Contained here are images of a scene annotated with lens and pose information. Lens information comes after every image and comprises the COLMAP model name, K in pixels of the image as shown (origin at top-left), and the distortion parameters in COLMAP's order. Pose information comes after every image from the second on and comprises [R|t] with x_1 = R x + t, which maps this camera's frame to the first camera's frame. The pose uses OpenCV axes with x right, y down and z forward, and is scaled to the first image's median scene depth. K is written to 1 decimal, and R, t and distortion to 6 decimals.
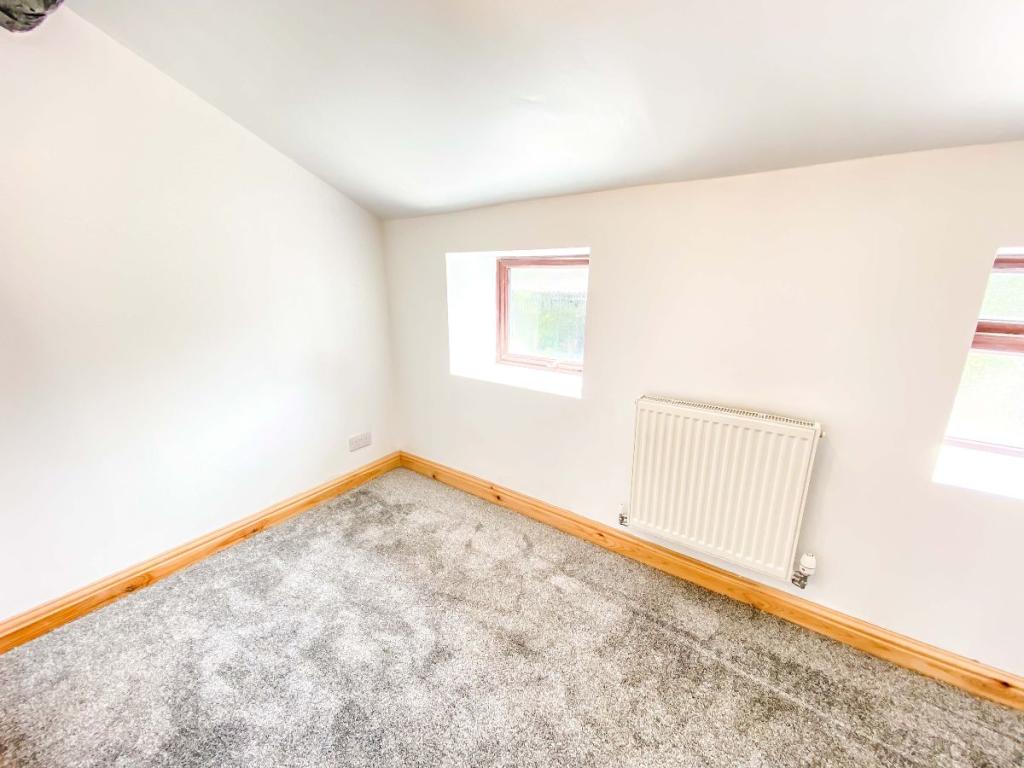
lens RADIAL K [[408.4, 0, 509.8], [0, 408.4, 386.4], [0, 0, 1]] dist [0.046785, -0.021068]
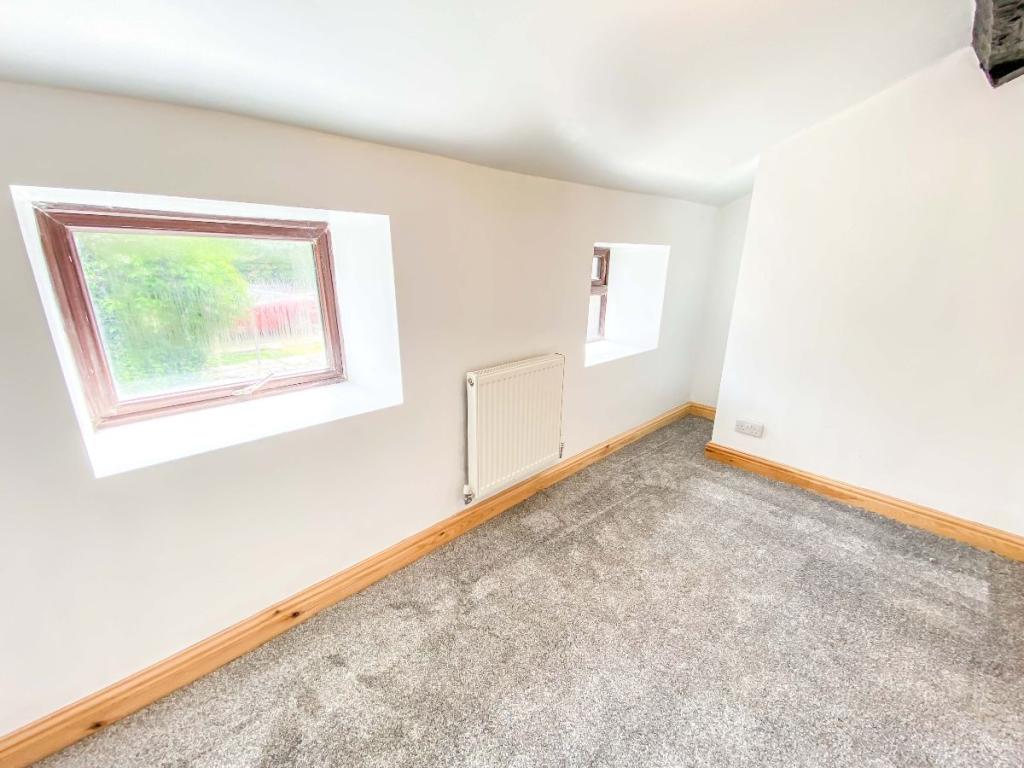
lens RADIAL K [[408.4, 0, 509.8], [0, 408.4, 386.4], [0, 0, 1]] dist [0.046785, -0.021068]
pose [[0.193485, -0.284377, 0.938985, -0.537701], [0.252742, 0.939216, 0.232368, -0.132794], [-0.947990, 0.192361, 0.253599, 0.562780]]
